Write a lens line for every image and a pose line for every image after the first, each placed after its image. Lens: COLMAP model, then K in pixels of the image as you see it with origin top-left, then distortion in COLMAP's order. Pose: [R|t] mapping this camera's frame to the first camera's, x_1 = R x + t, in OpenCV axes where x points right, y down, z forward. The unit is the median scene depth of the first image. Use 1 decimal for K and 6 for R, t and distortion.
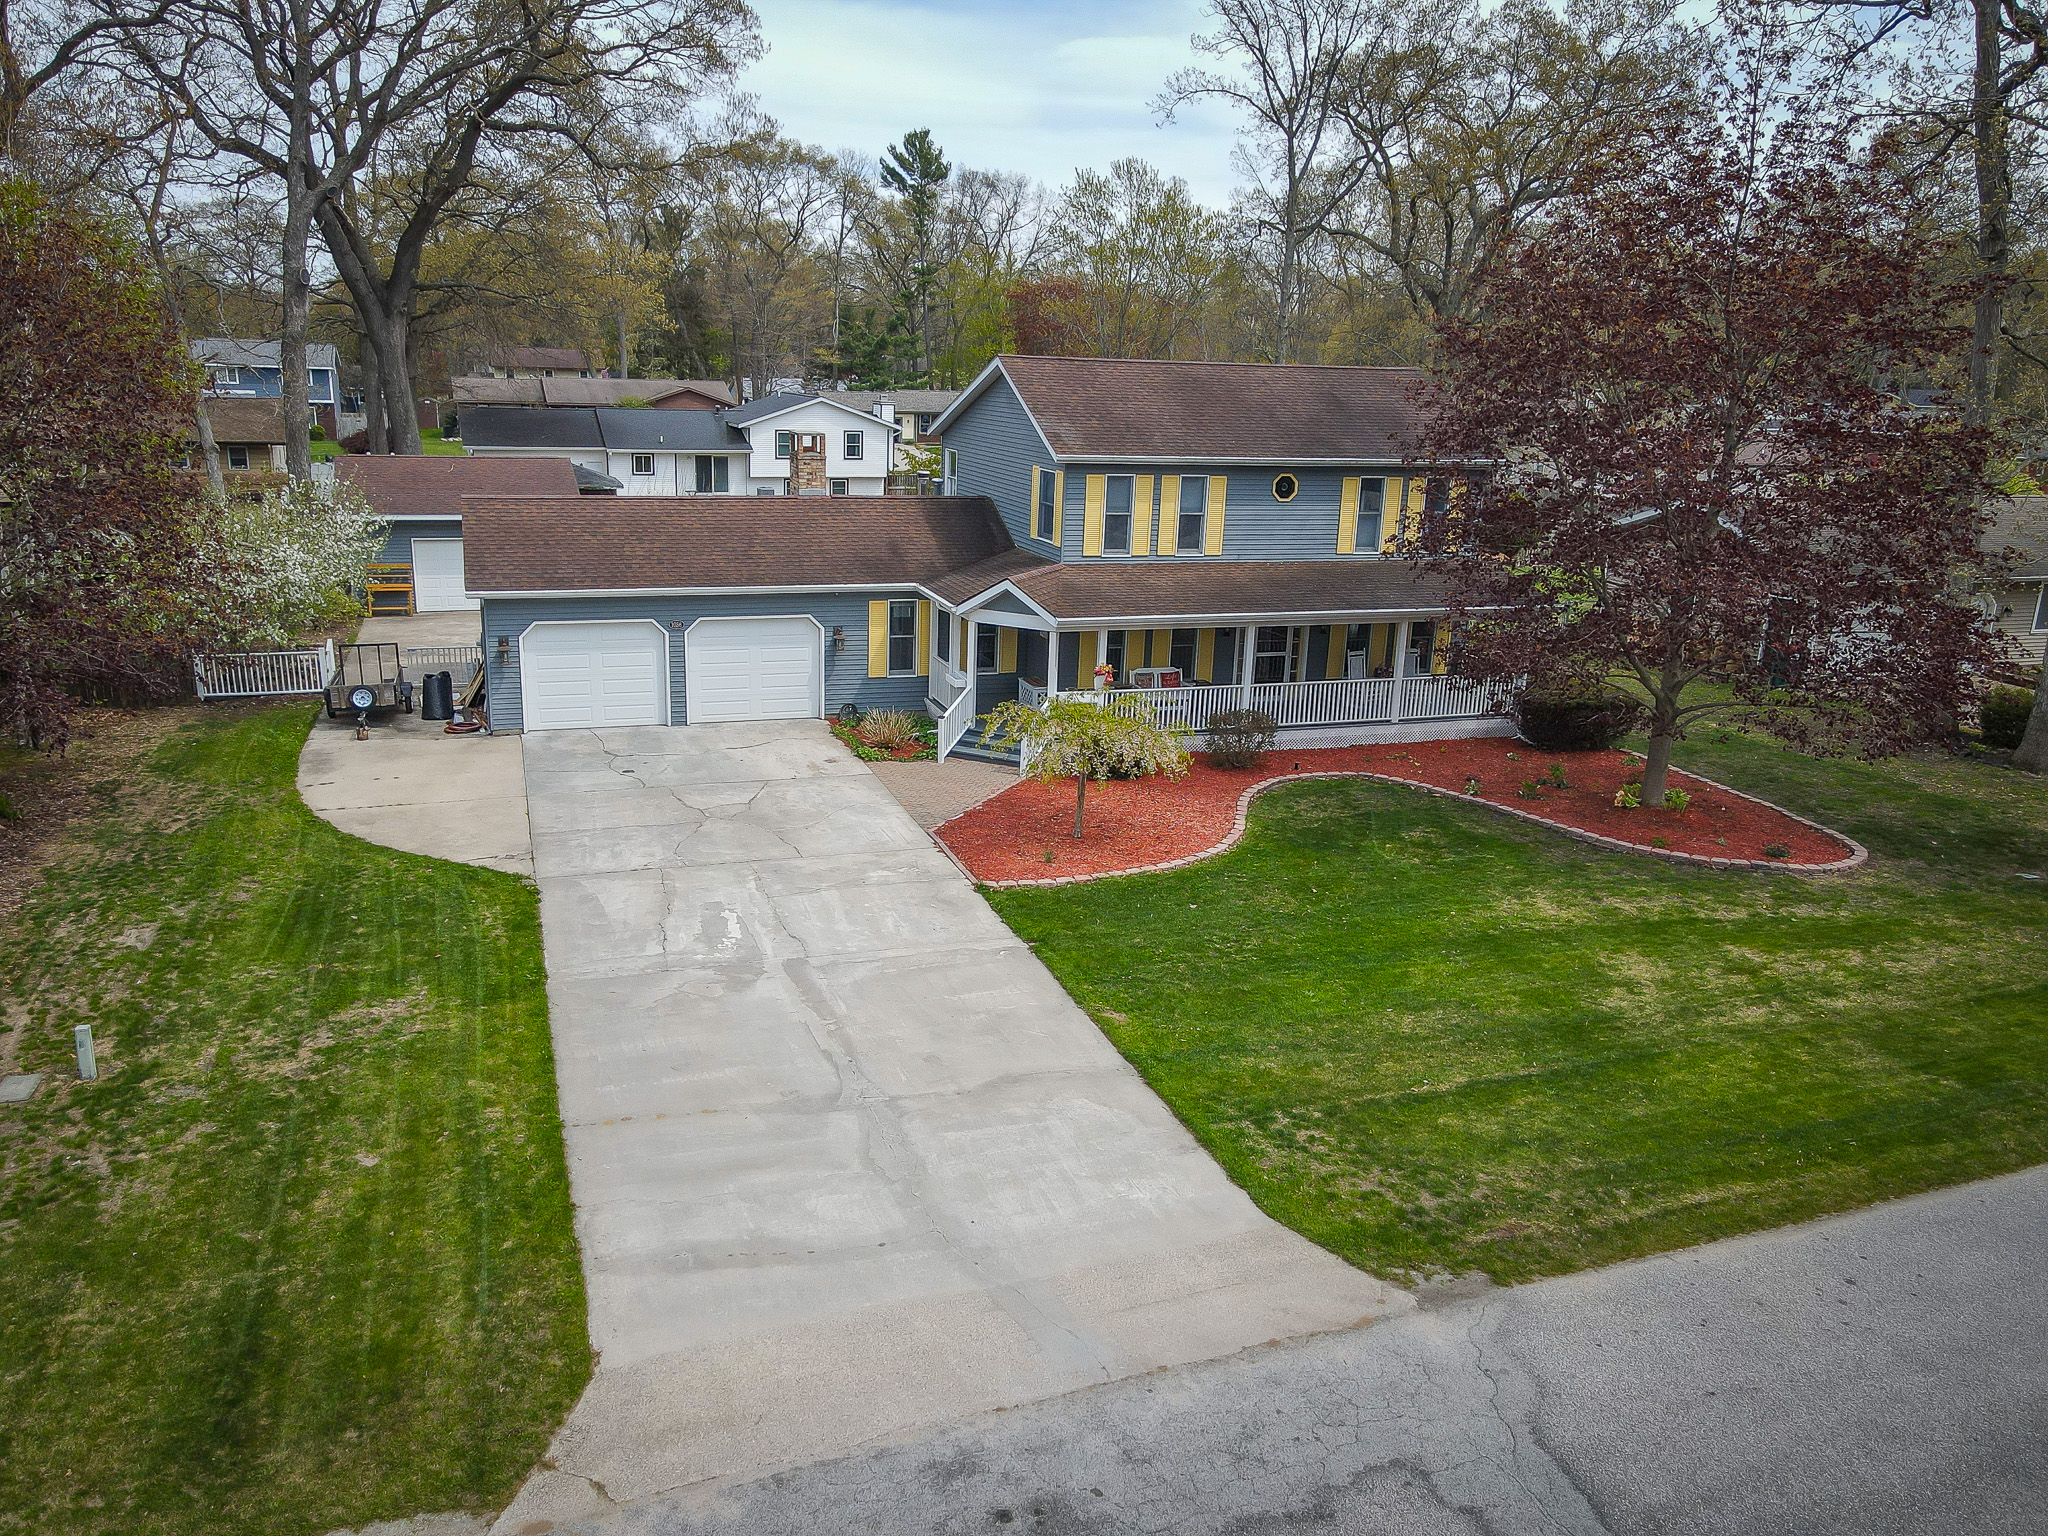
lens RADIAL K [[1496.8, 0, 1017.7], [0, 1496.8, 773.0], [0, 0, 1]] dist [0.014046, 0.016298]
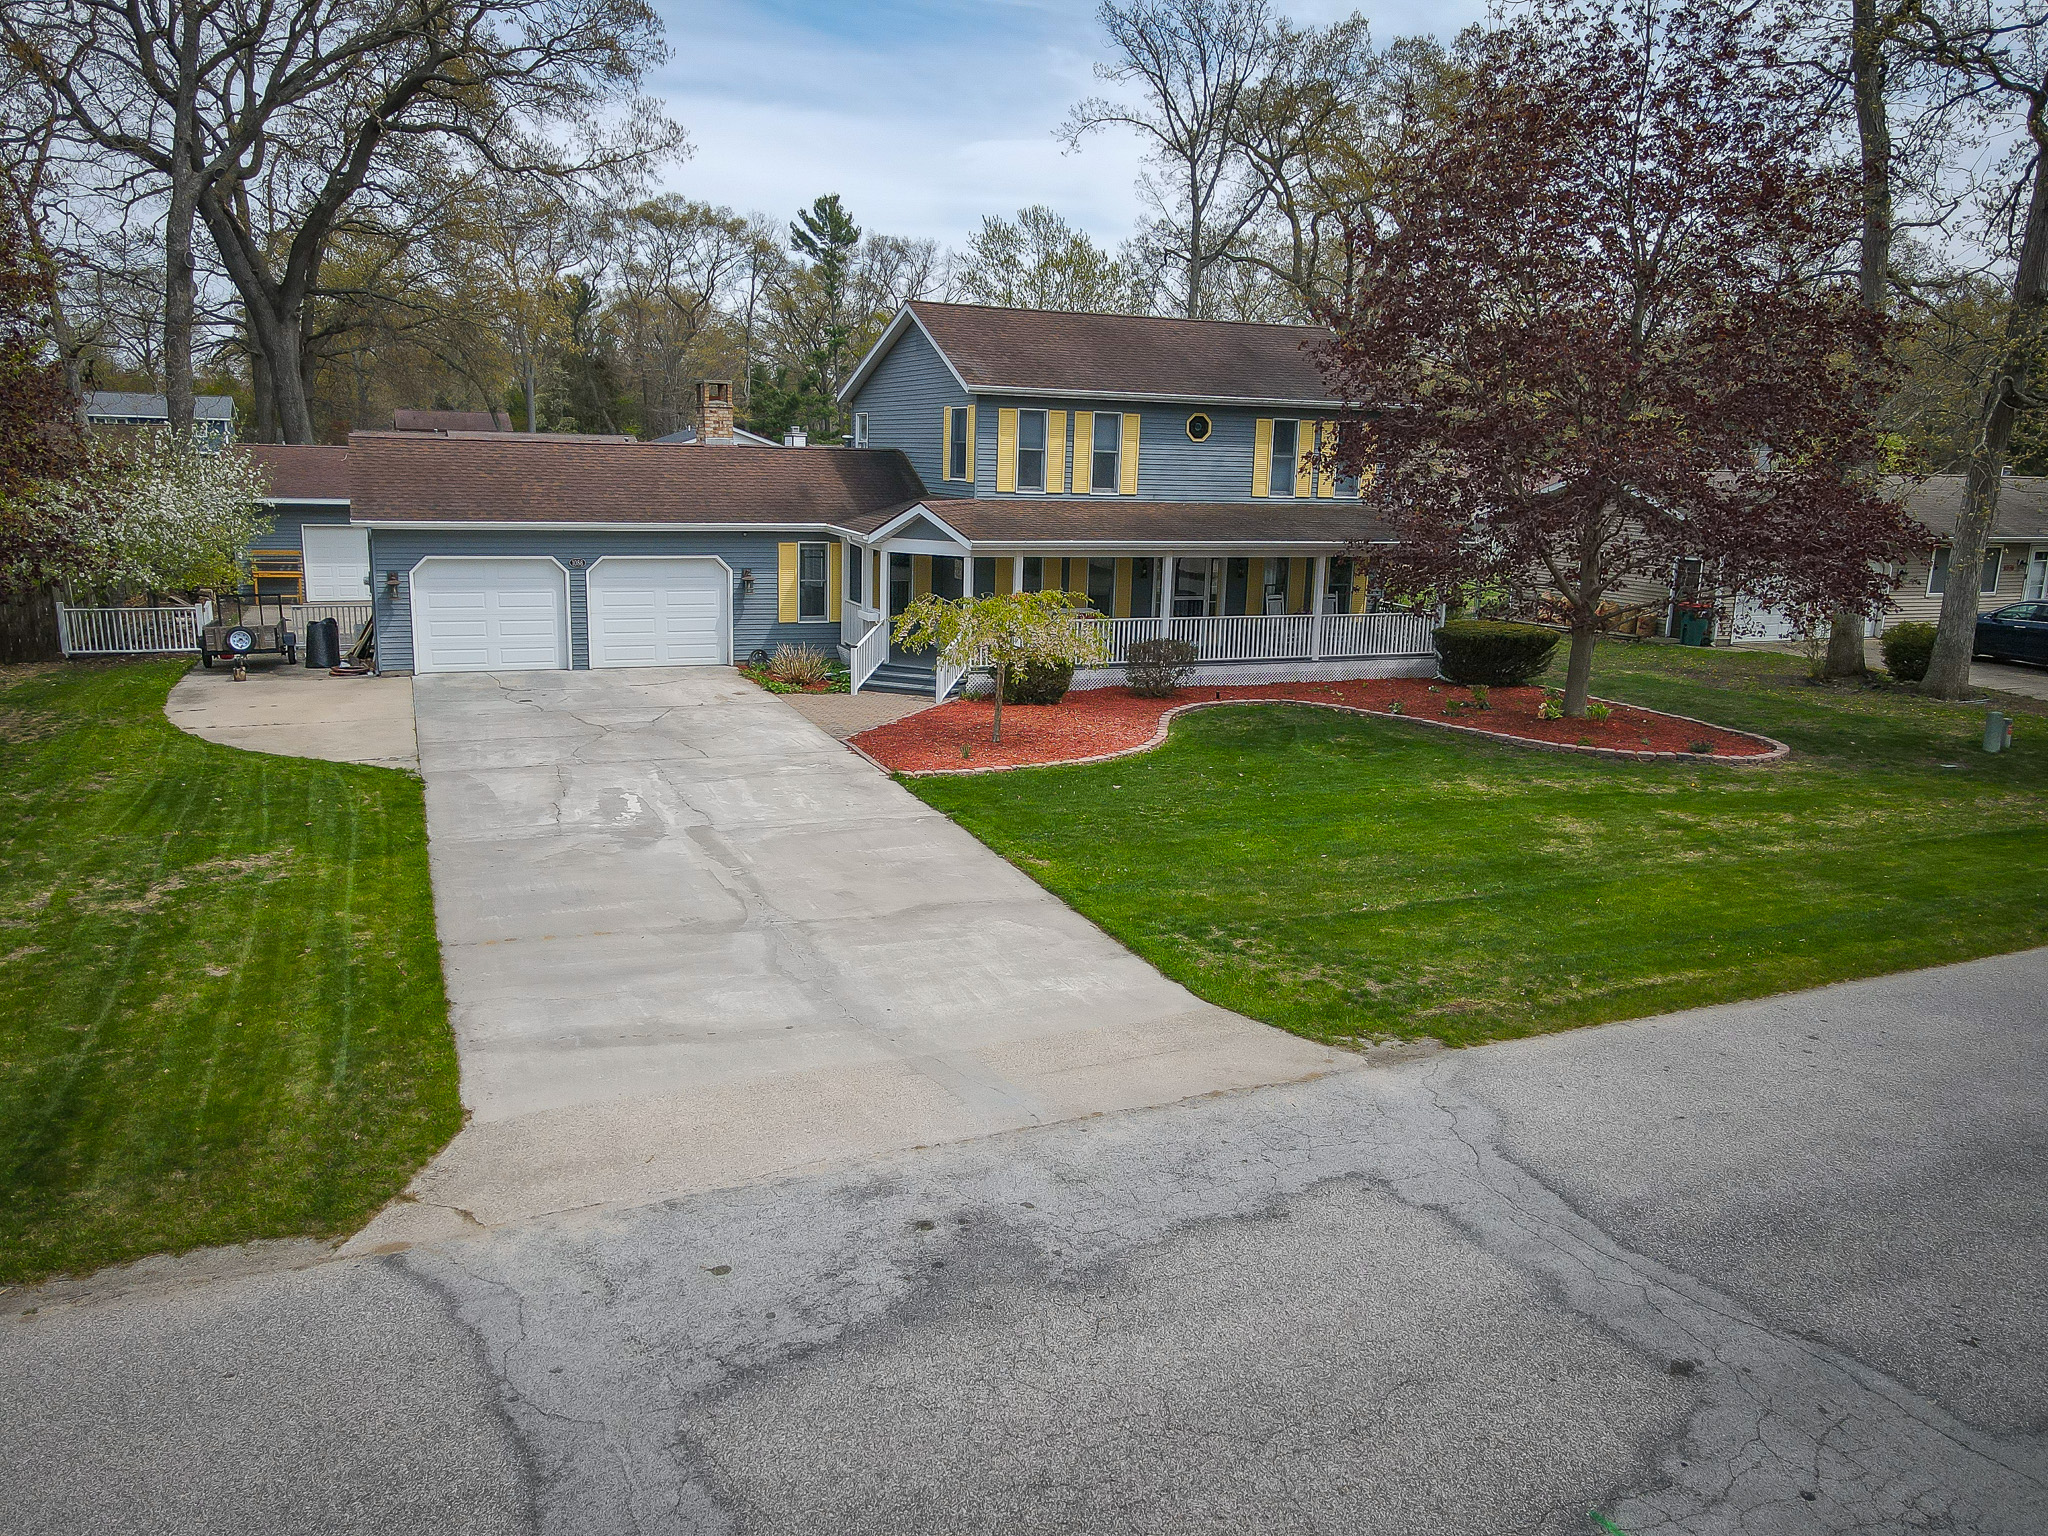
lens RADIAL K [[1497.4, 0, 1016.9], [0, 1497.4, 770.1], [0, 0, 1]] dist [0.006177, 0.037340]
pose [[0.998401, -0.017368, 0.053794, 0.000989], [0.020425, 0.998176, -0.056815, 0.120624], [-0.052709, 0.057823, 0.996934, 0.039368]]
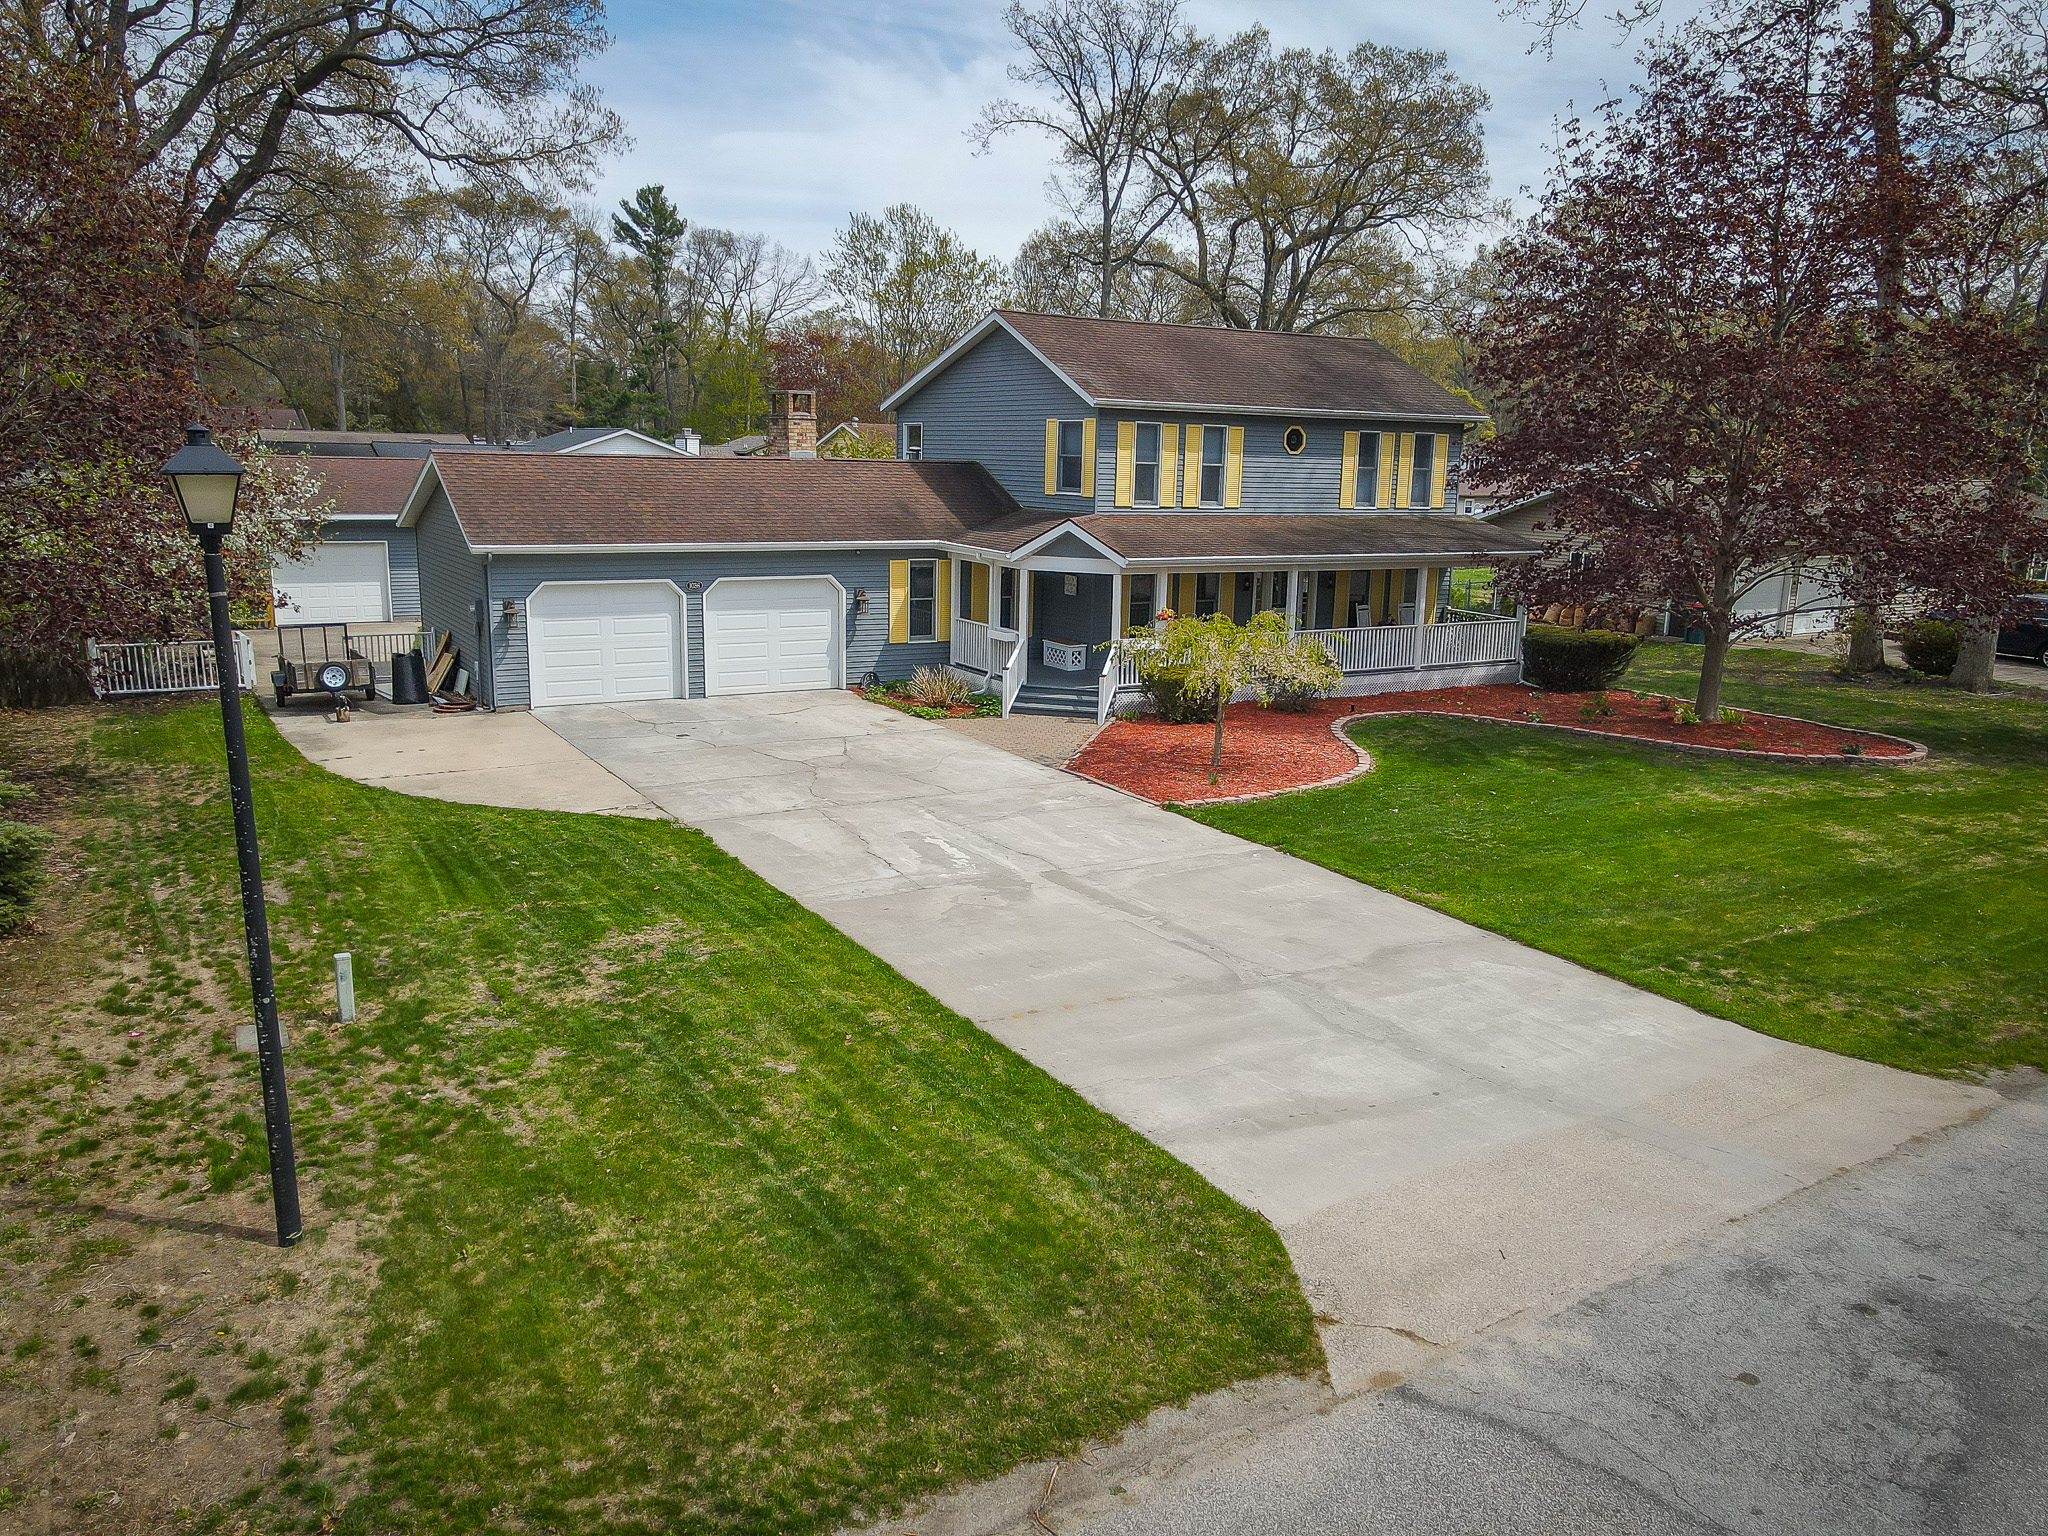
lens RADIAL K [[1497.4, 0, 1016.9], [0, 1497.4, 770.1], [0, 0, 1]] dist [0.006177, 0.037340]
pose [[0.979036, -0.049555, 0.197565, -0.281572], [0.060170, 0.997029, -0.048087, 0.086894], [-0.194595, 0.058966, 0.979110, 0.099019]]
